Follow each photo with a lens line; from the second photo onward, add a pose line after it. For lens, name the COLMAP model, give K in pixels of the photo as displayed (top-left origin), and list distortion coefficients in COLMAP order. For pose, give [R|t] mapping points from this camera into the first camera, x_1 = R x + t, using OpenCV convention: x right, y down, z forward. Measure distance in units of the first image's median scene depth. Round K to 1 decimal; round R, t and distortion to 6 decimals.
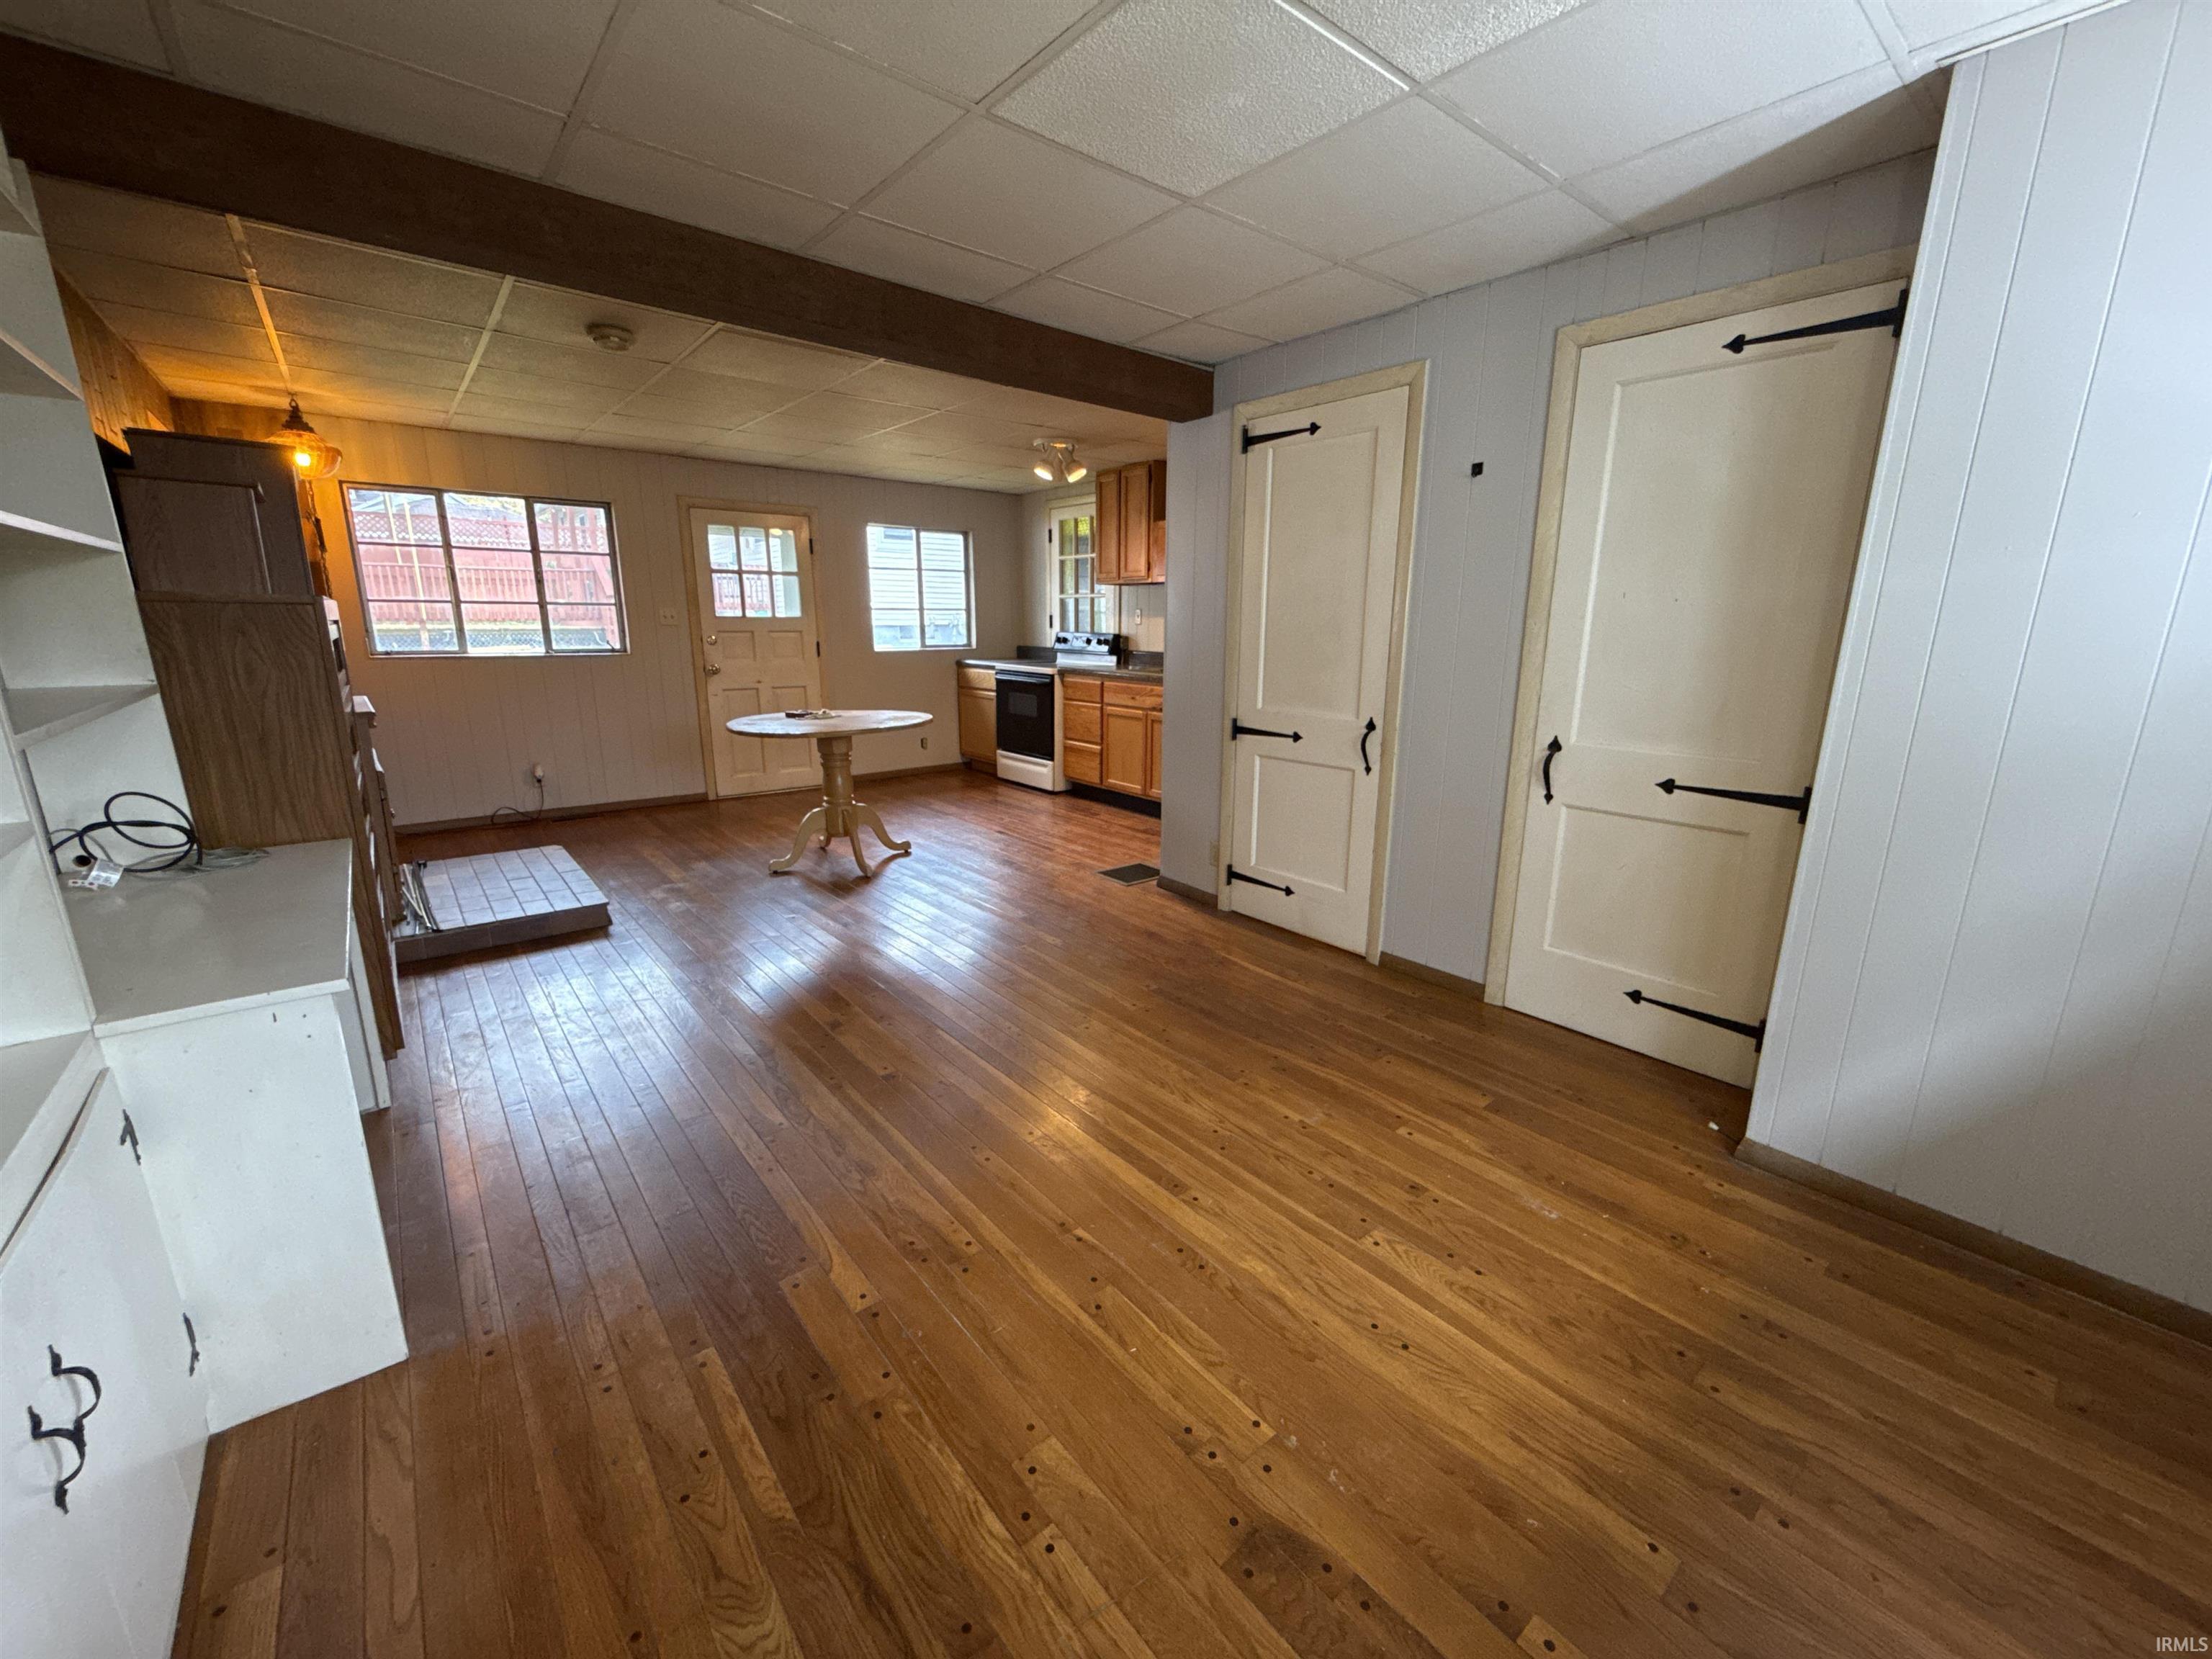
lens RADIAL K [[880.2, 0, 1108.0], [0, 880.2, 833.6], [0, 0, 1]] dist [-0.001261, -0.000003]
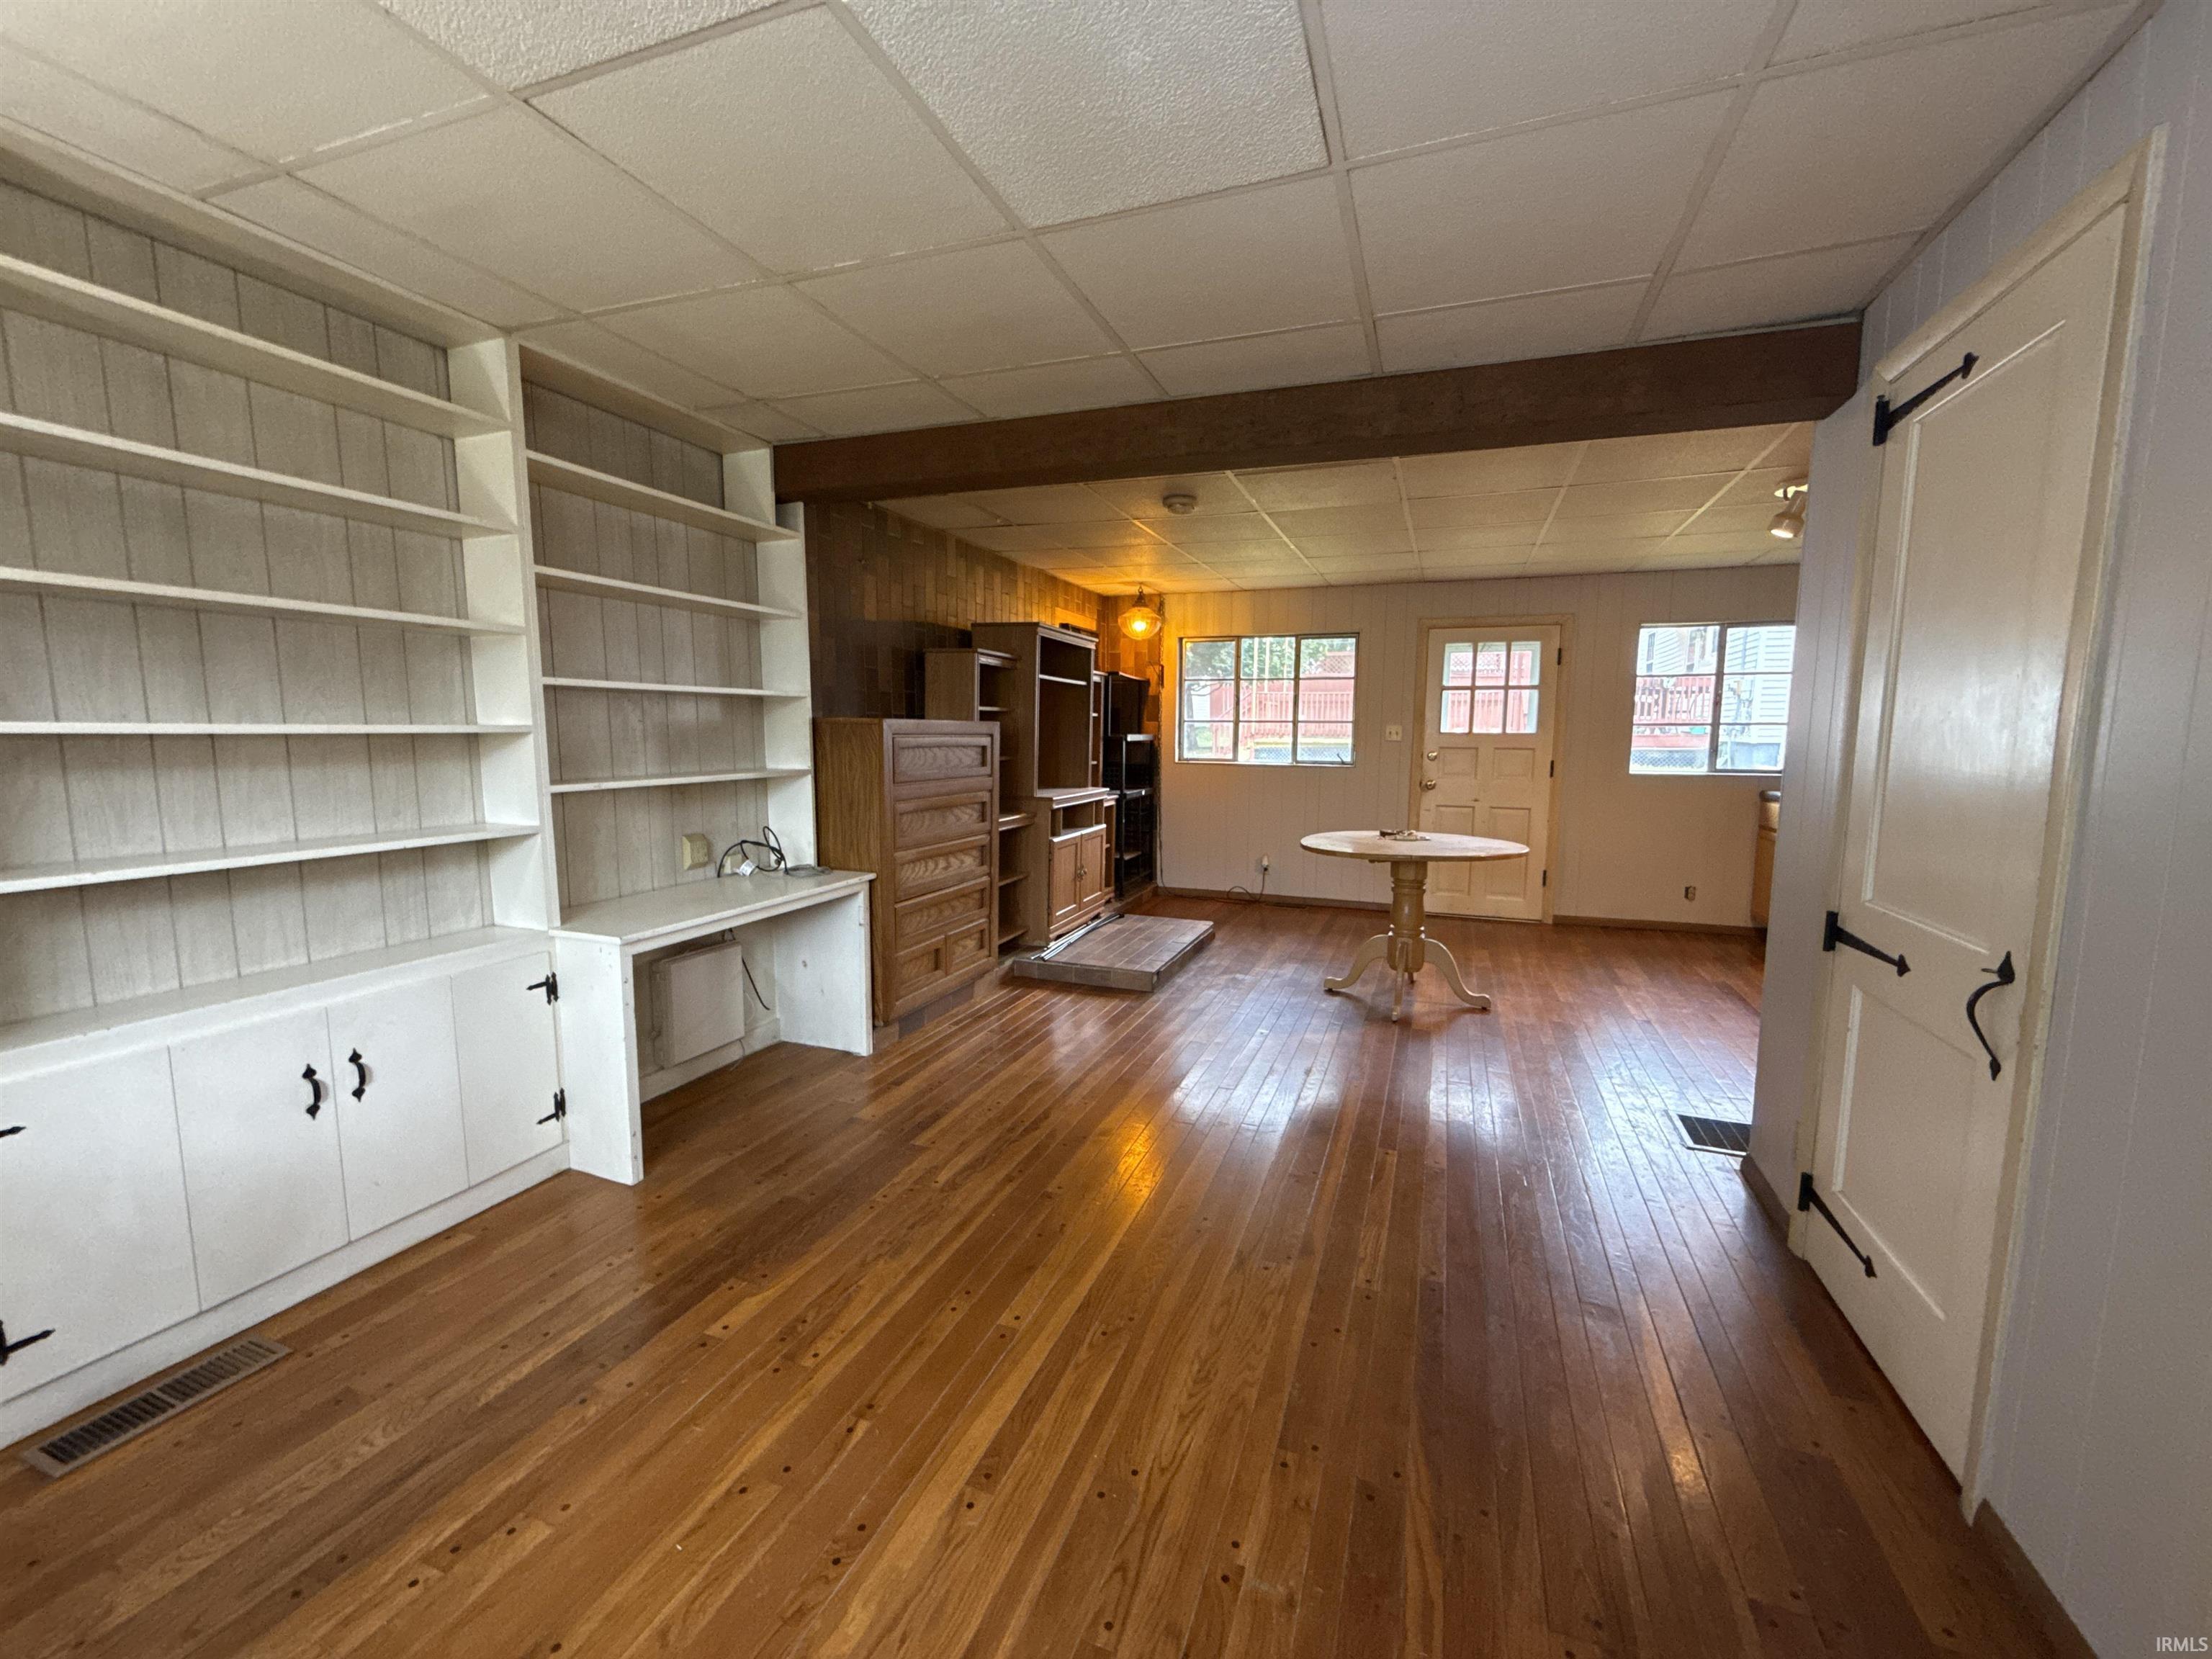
lens RADIAL K [[880.2, 0, 1105.9], [0, 880.2, 831.8], [0, 0, 1]] dist [-0.001261, -0.000003]
pose [[0.496692, 0.096512, -0.862544, 0.292202], [-0.208814, 0.977896, -0.010826, -0.059272], [0.842433, 0.185488, 0.505866, 0.247683]]
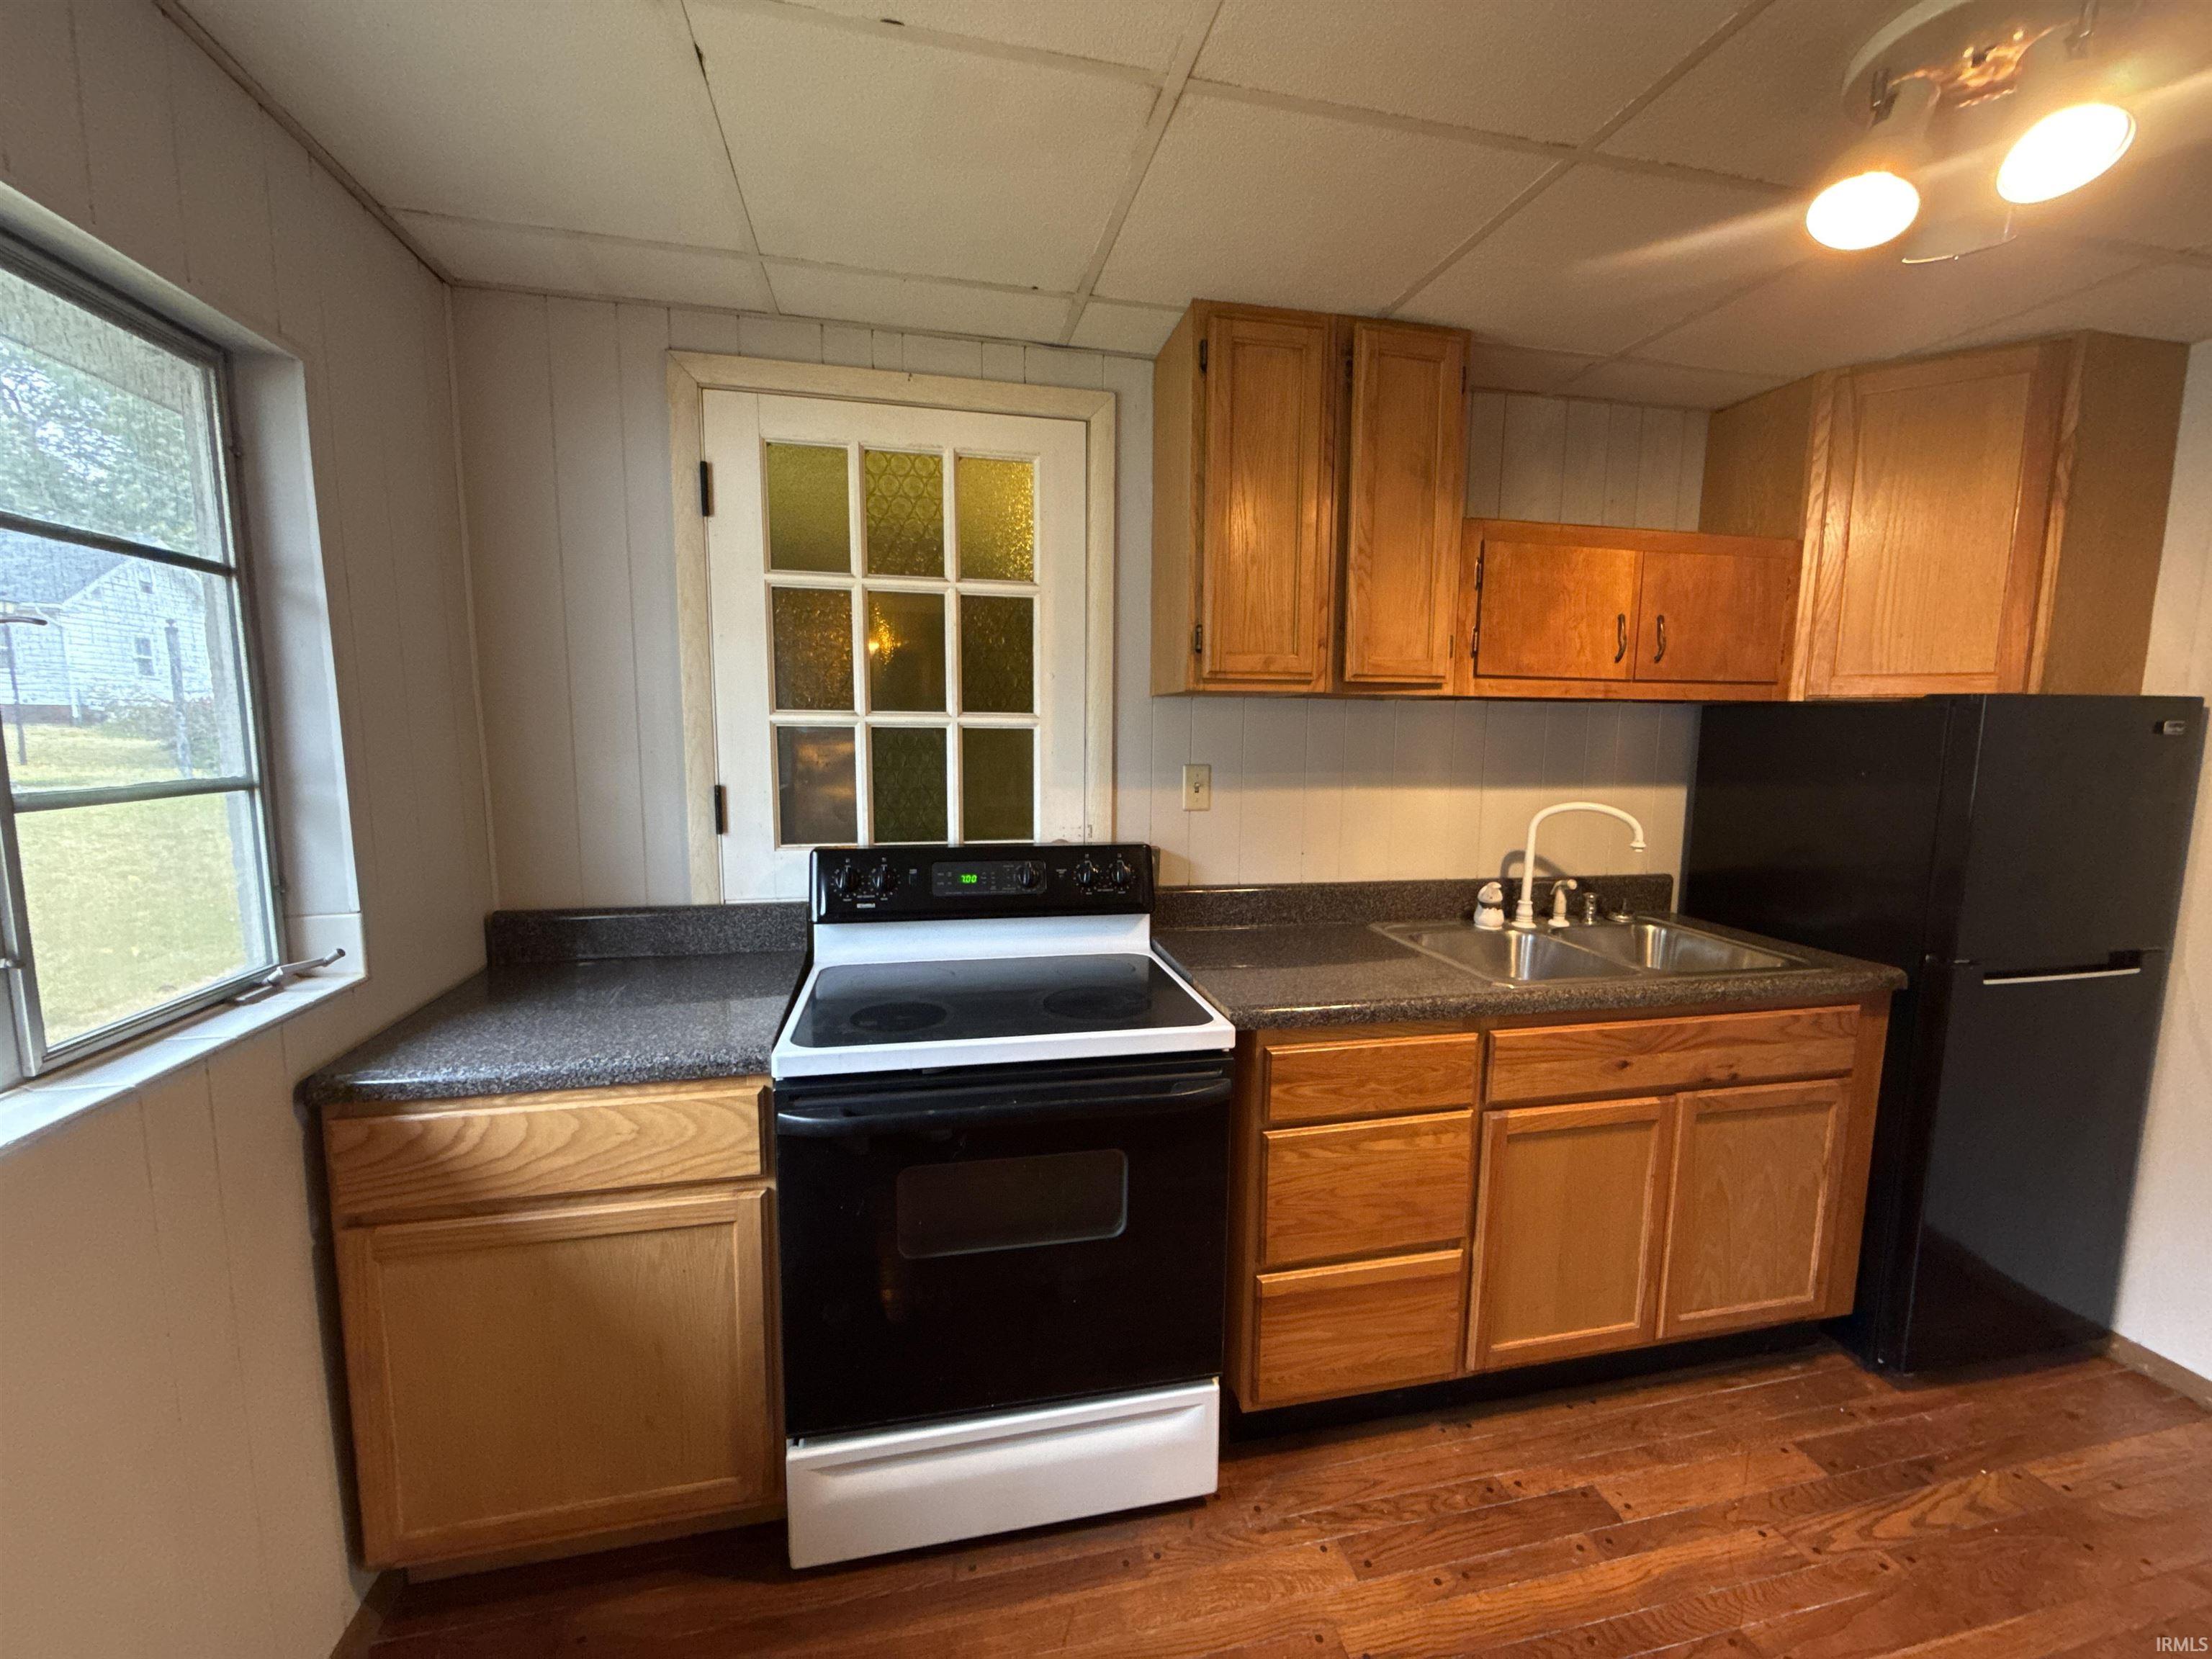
lens RADIAL K [[880.2, 0, 1114.3], [0, 880.2, 833.2], [0, 0, 1]] dist [-0.001261, -0.000003]
pose [[0.443381, -0.106354, 0.890001, -0.367609], [0.204593, 0.978732, 0.015033, -0.317878], [-0.872671, 0.175422, 0.455711, 1.156466]]
